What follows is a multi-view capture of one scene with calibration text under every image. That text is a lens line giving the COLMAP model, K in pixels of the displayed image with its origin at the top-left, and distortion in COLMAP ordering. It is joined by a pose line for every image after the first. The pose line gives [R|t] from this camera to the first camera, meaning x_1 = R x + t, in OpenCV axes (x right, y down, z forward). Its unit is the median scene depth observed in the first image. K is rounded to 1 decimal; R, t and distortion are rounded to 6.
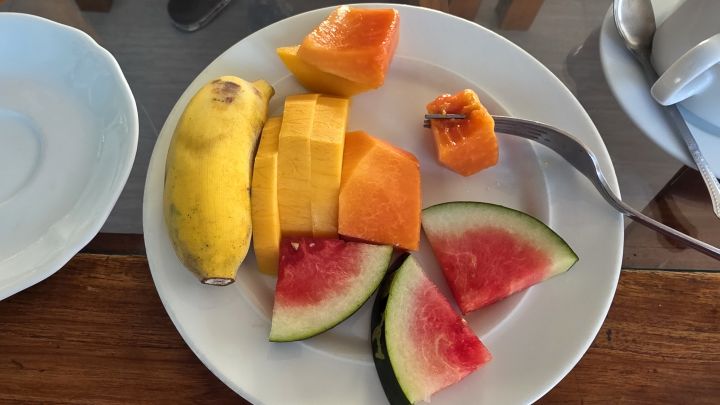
lens RADIAL K [[482.3, 0, 360.0], [0, 482.3, 202.5], [0, 0, 1]] dist [0.000603, 0.000064]
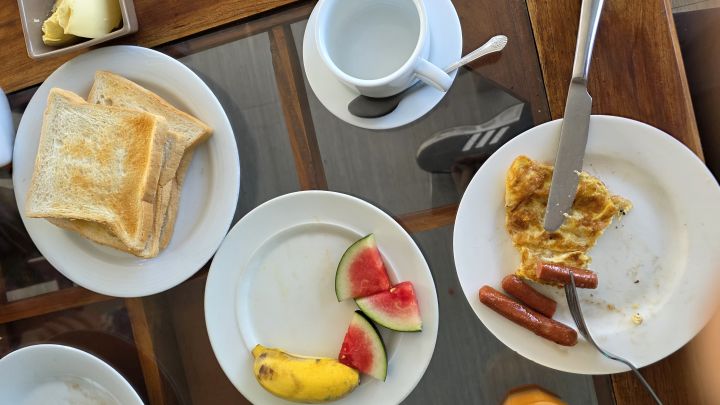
lens RADIAL K [[488.6, 0, 360.0], [0, 488.6, 202.5], [0, 0, 1]] dist [-0.000429, -0.000096]
pose [[0.203198, -0.879593, 0.430147, -0.421001], [0.945803, 0.289980, 0.146180, -0.341135], [-0.253313, 0.377131, 0.890845, -1.124787]]
